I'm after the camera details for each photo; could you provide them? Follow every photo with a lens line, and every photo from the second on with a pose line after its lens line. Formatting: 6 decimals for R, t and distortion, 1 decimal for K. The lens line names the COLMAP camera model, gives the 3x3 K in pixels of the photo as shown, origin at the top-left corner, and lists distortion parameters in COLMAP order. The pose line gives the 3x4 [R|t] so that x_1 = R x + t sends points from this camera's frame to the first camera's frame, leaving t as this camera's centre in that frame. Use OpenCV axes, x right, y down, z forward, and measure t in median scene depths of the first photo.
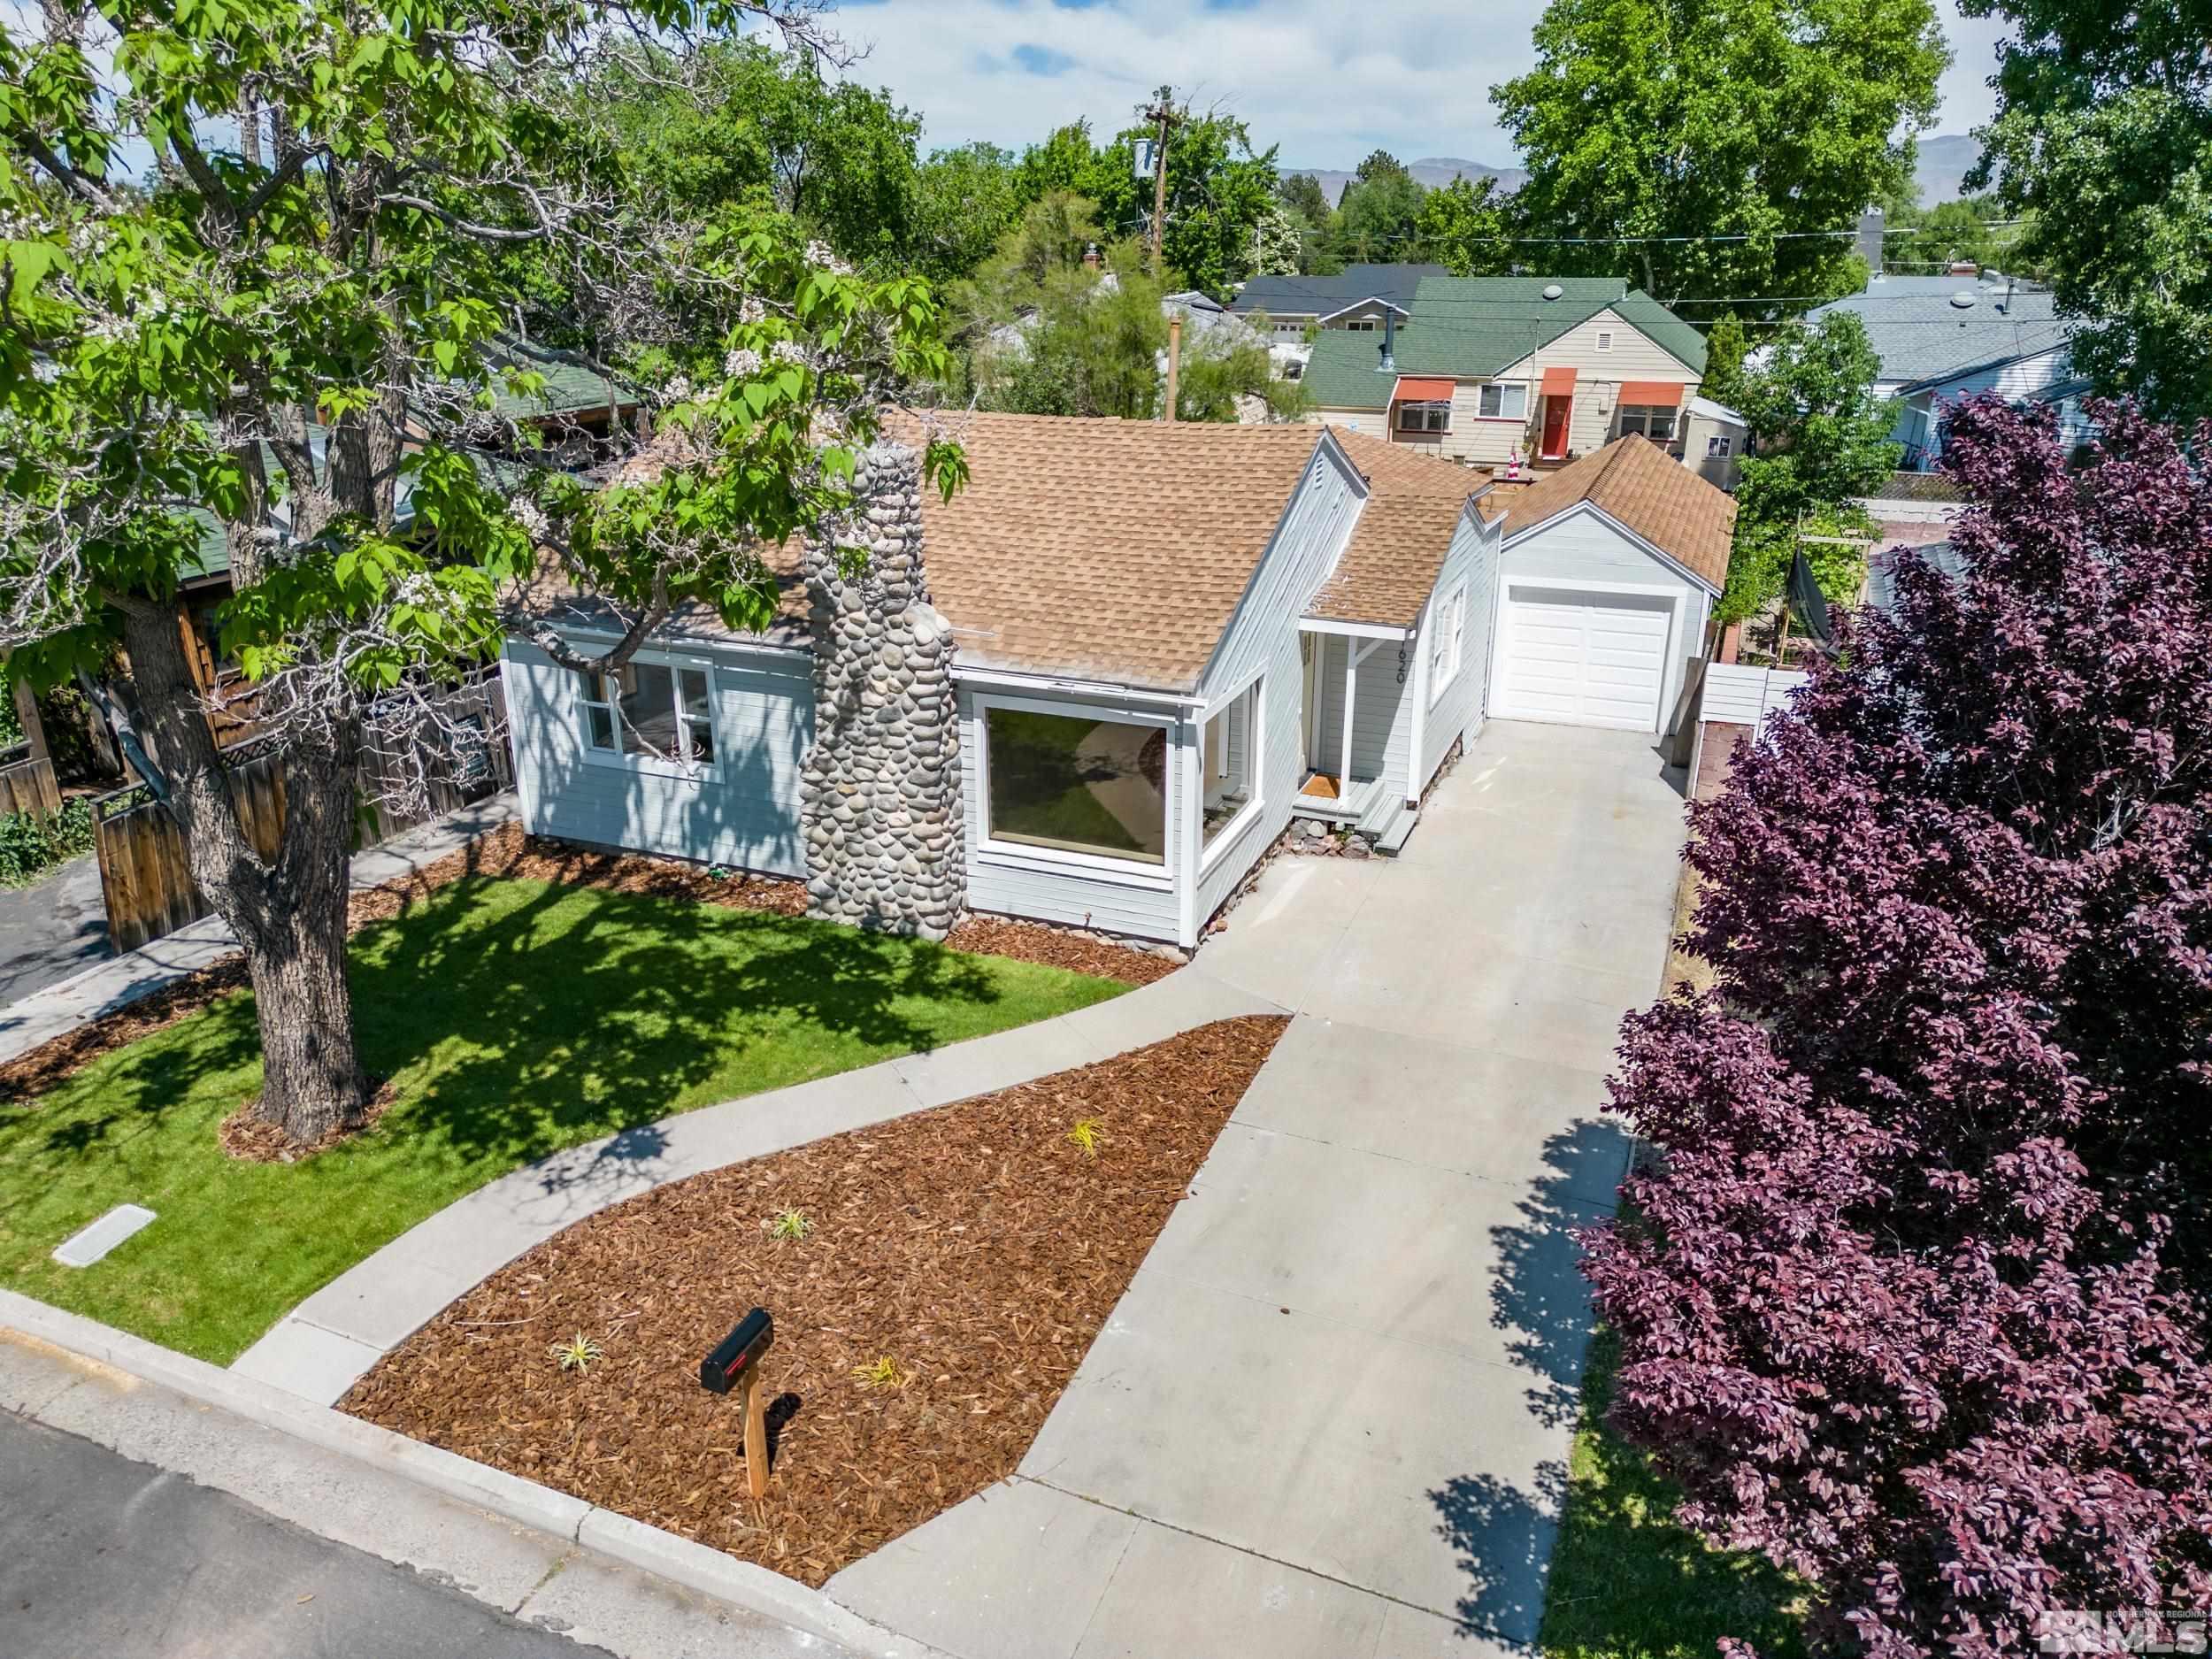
lens RADIAL K [[1553.3, 0, 1111.4], [0, 1553.3, 814.7], [0, 0, 1]] dist [0.073135, -0.070749]
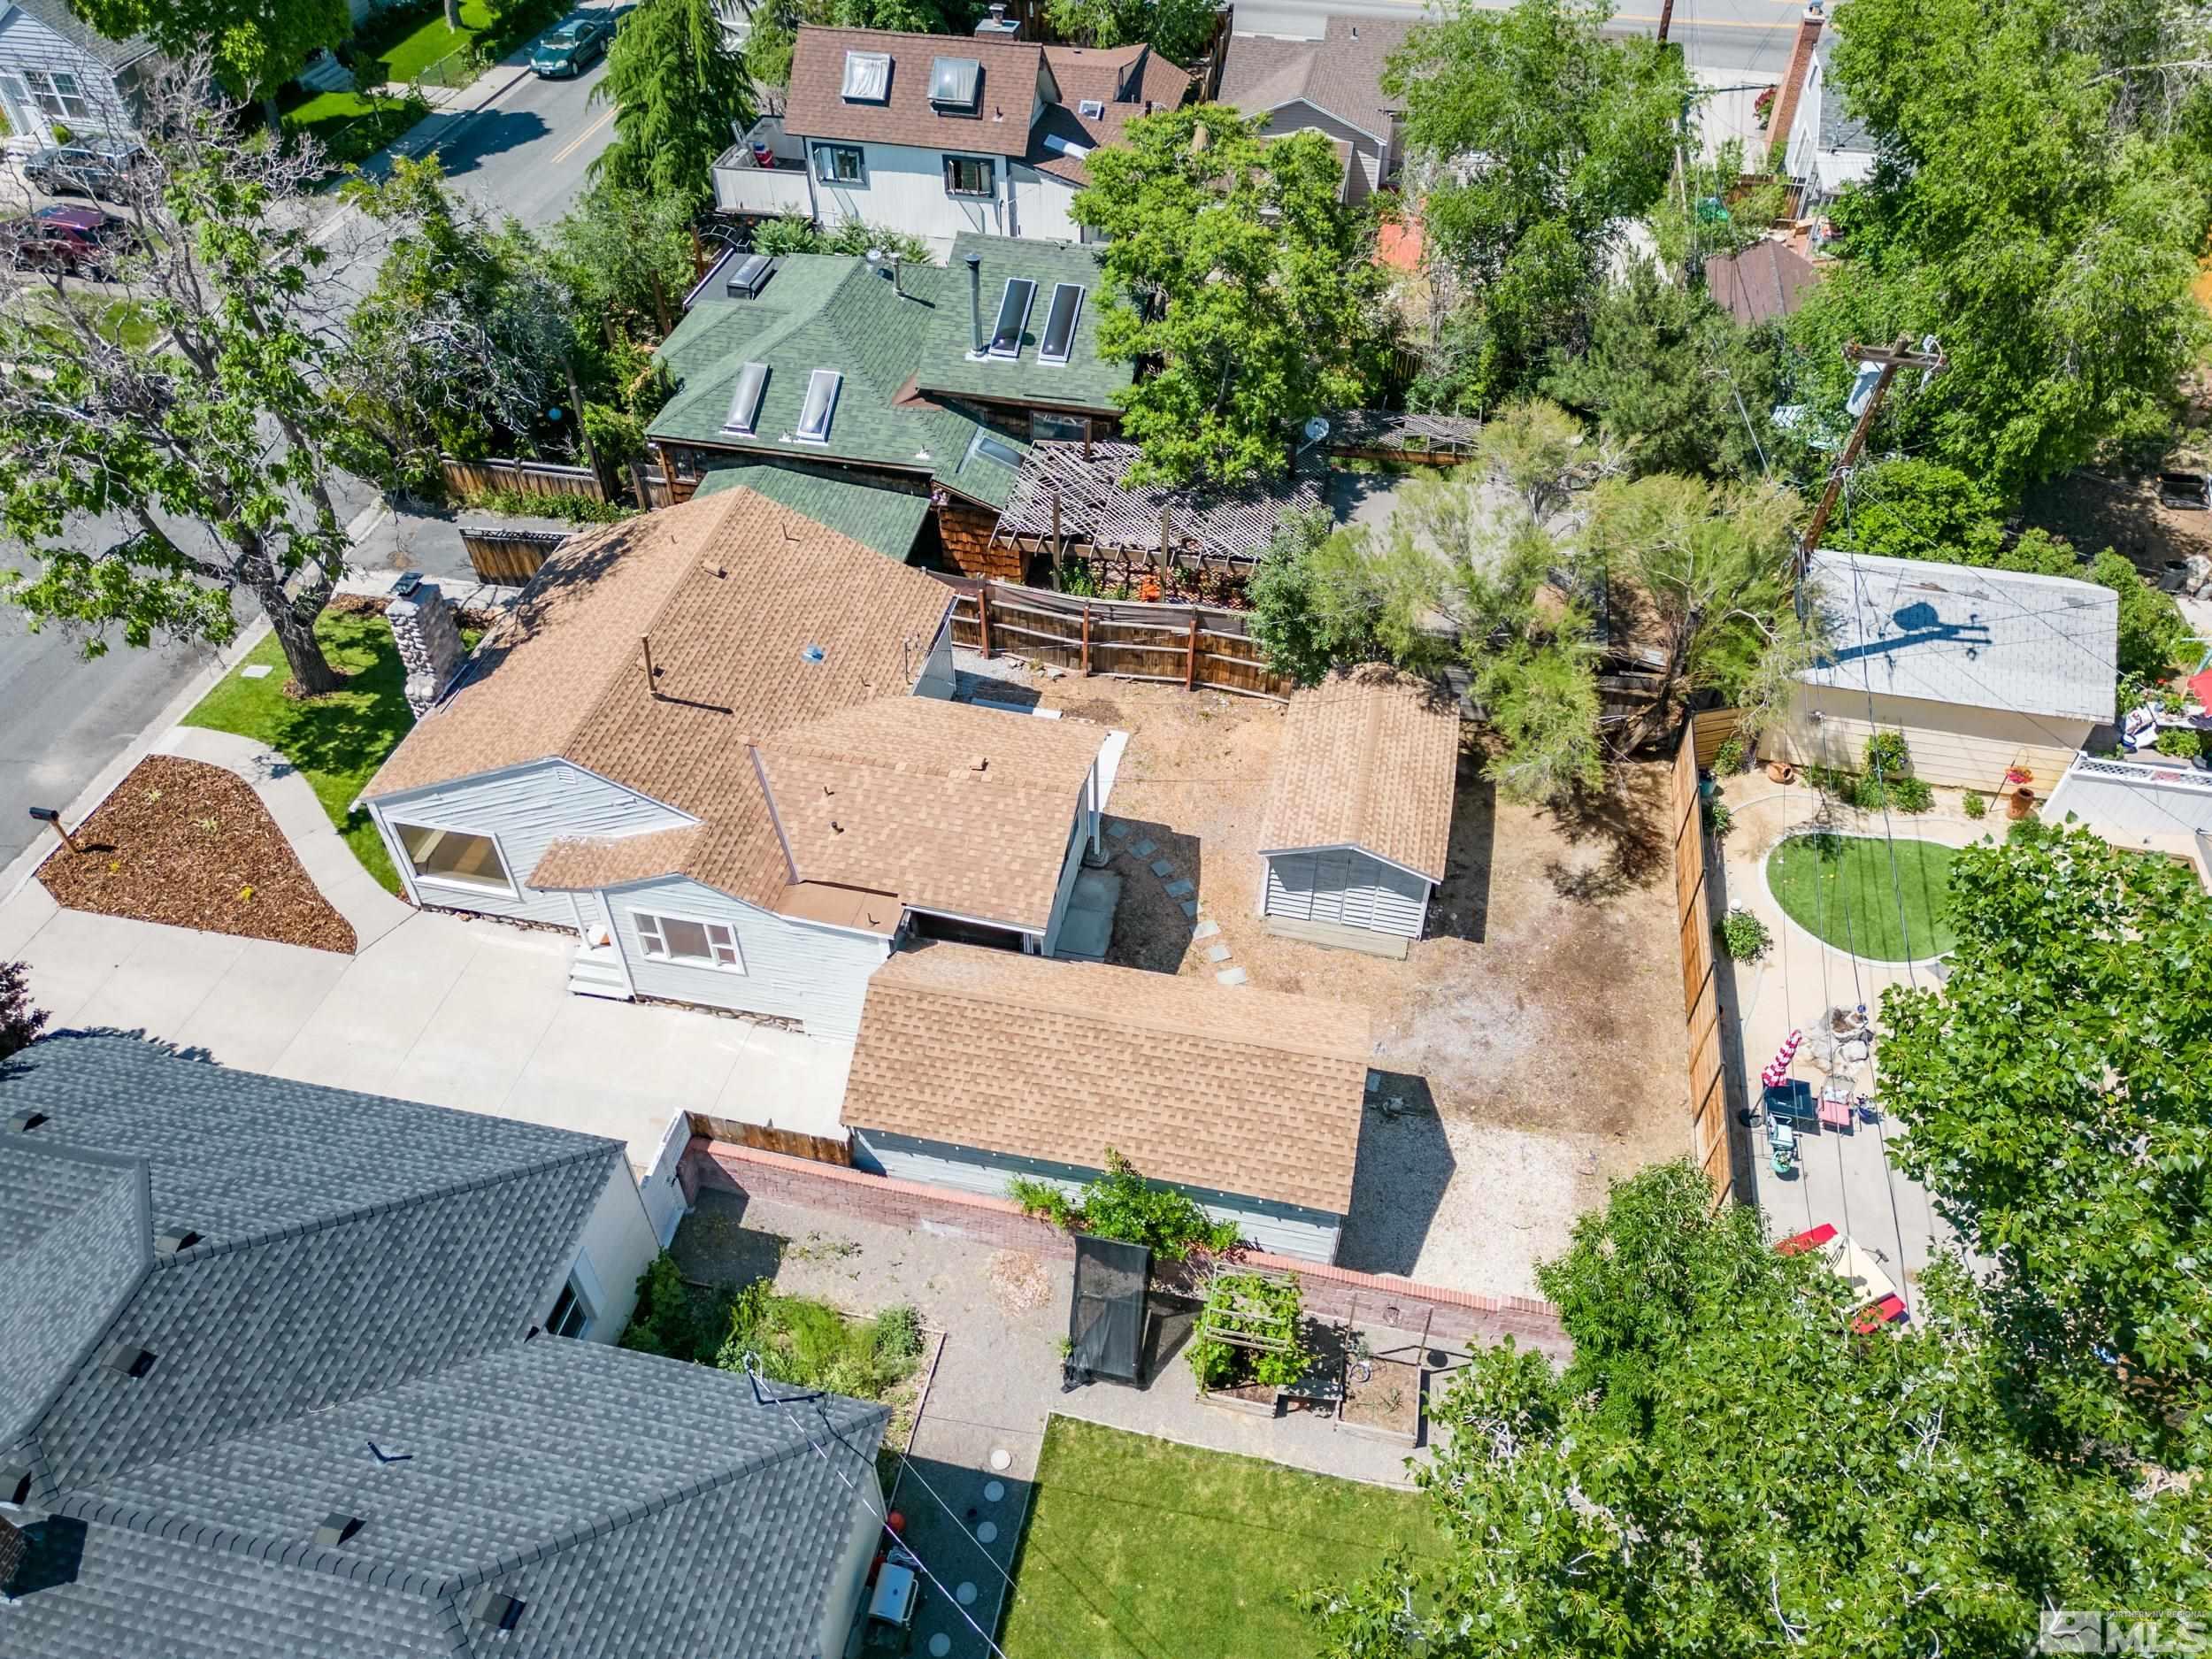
lens RADIAL K [[1553.3, 0, 1111.4], [0, 1553.3, 814.7], [0, 0, 1]] dist [0.073135, -0.070749]
pose [[0.180241, 0.687865, -0.703104, 1.468560], [-0.349063, 0.713017, 0.608080, -1.448387], [0.919602, 0.135827, 0.368623, 1.050571]]
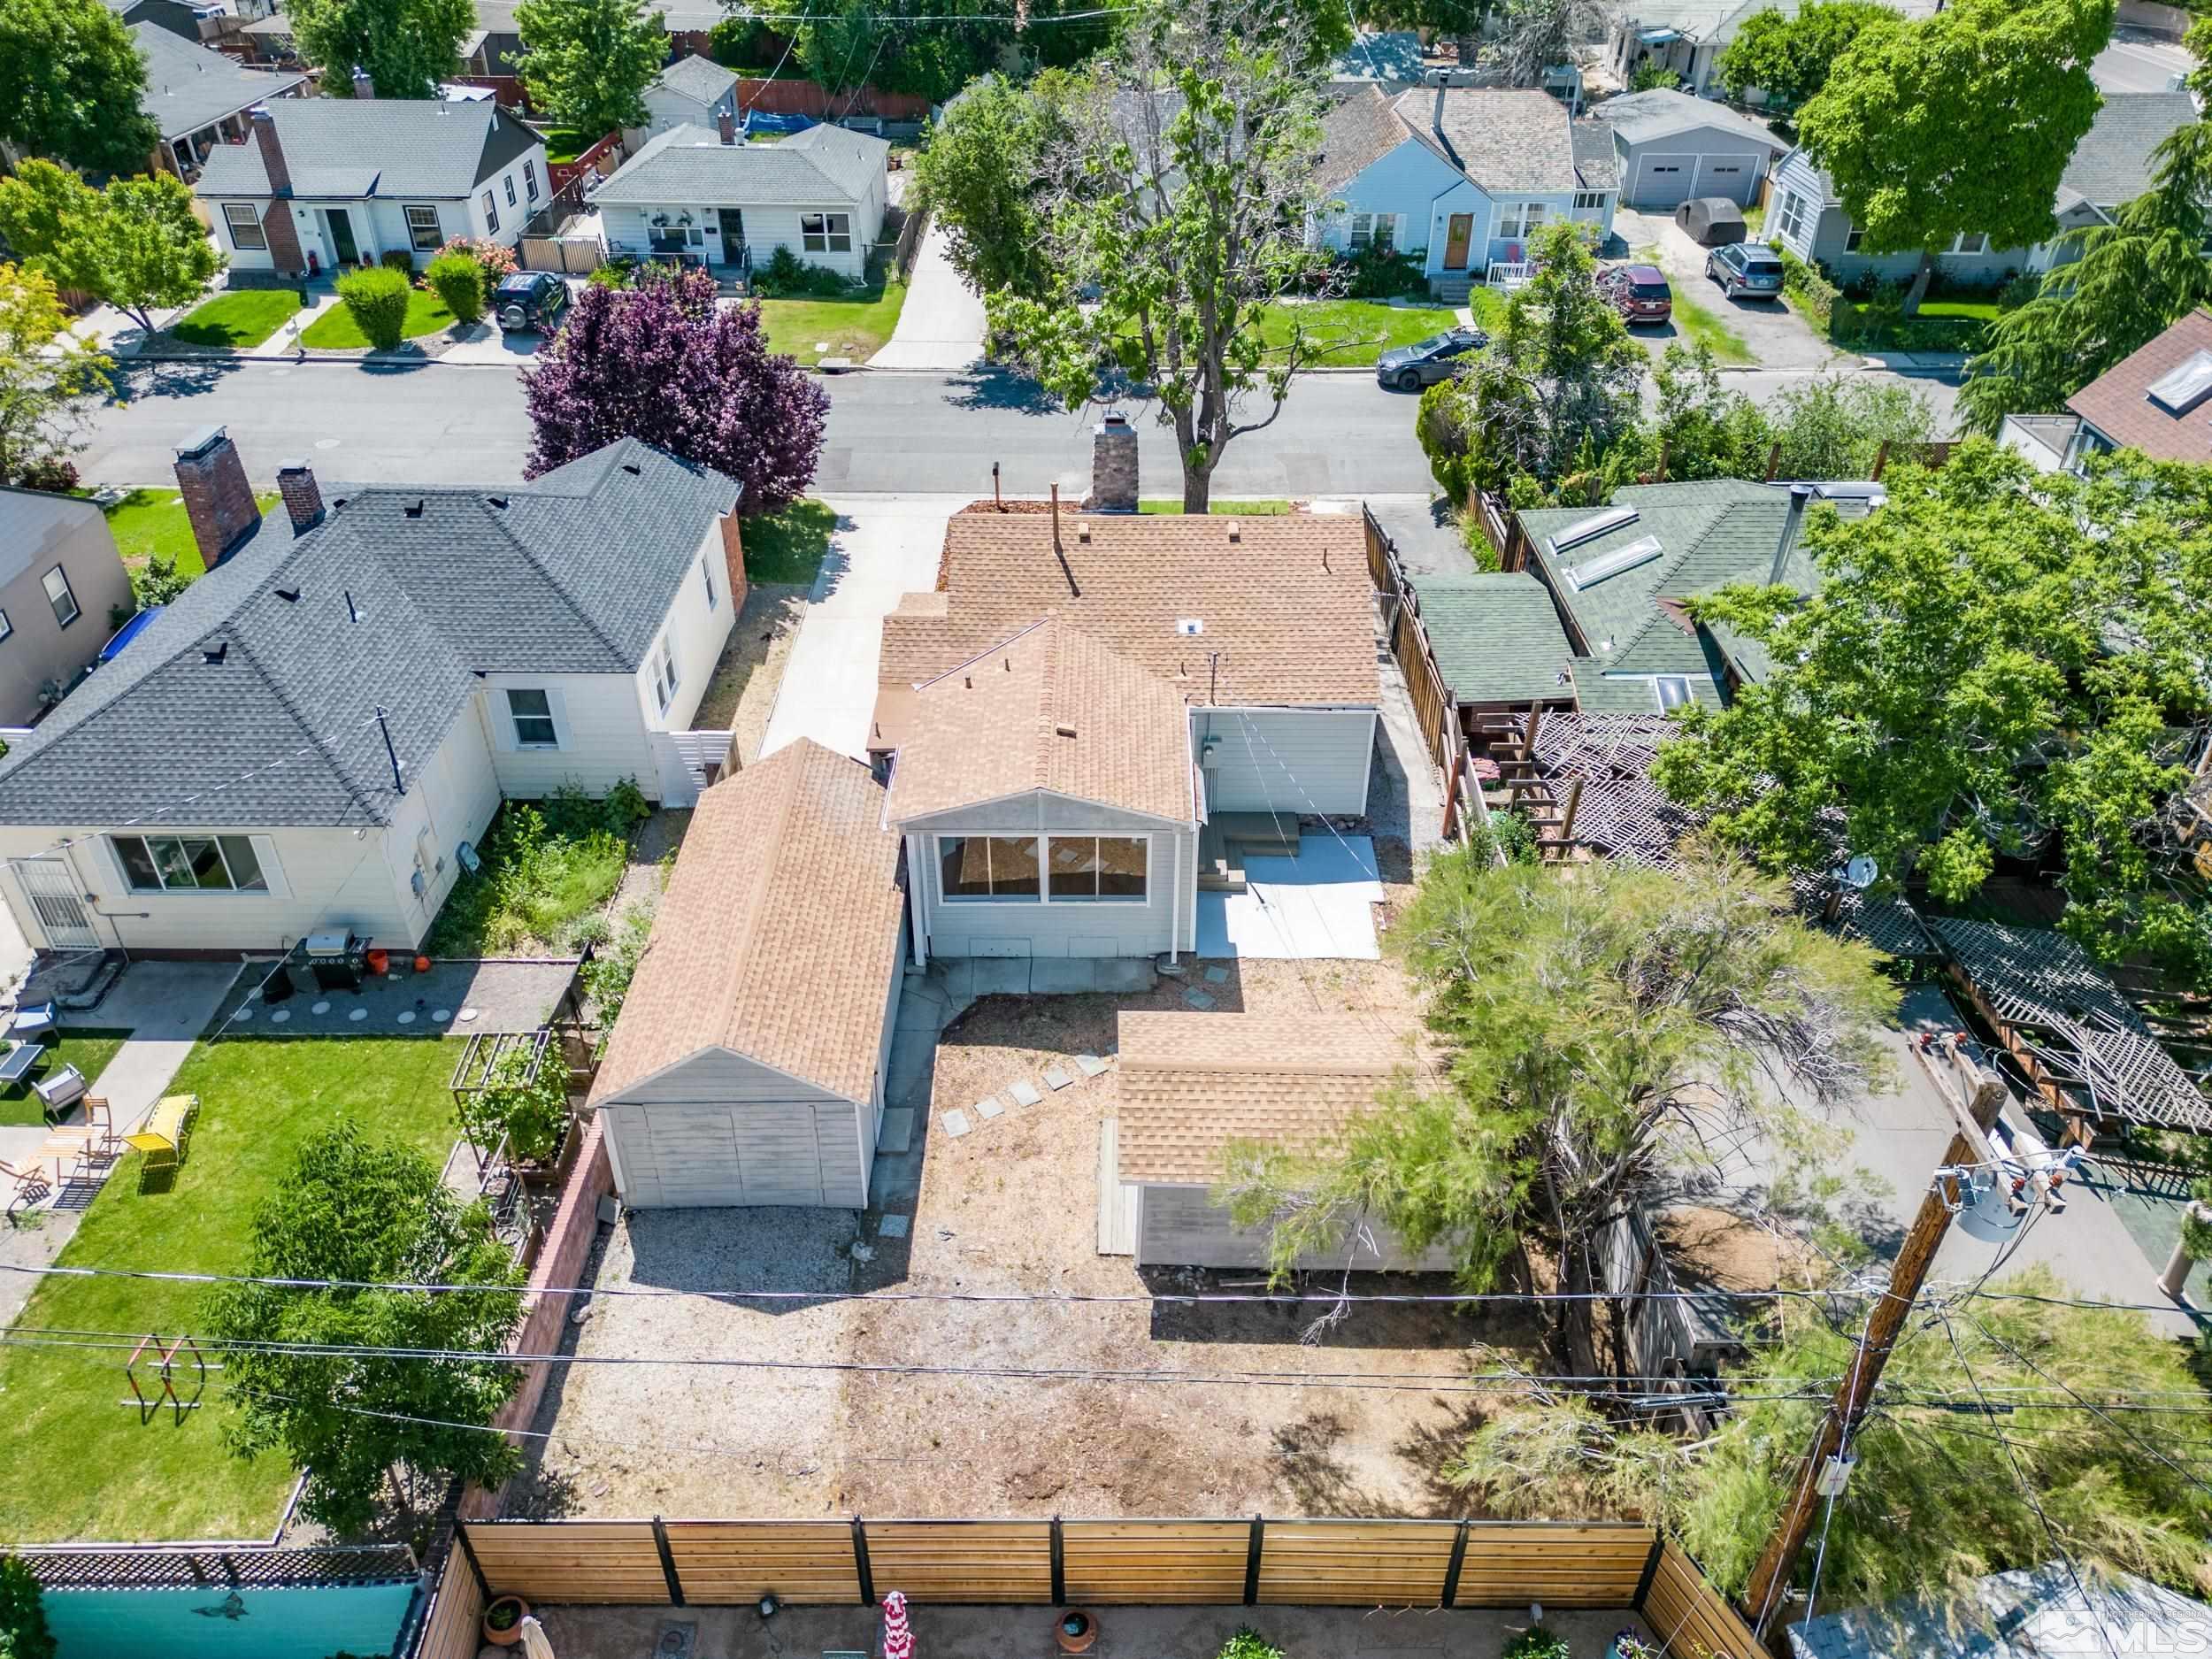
lens RADIAL K [[1553.3, 0, 1111.4], [0, 1553.3, 814.7], [0, 0, 1]] dist [0.073135, -0.070749]
pose [[-0.923045, 0.215682, -0.318542, 0.690913], [-0.142396, 0.577665, 0.803758, -1.711915], [0.357367, 0.787264, -0.502499, 2.513730]]
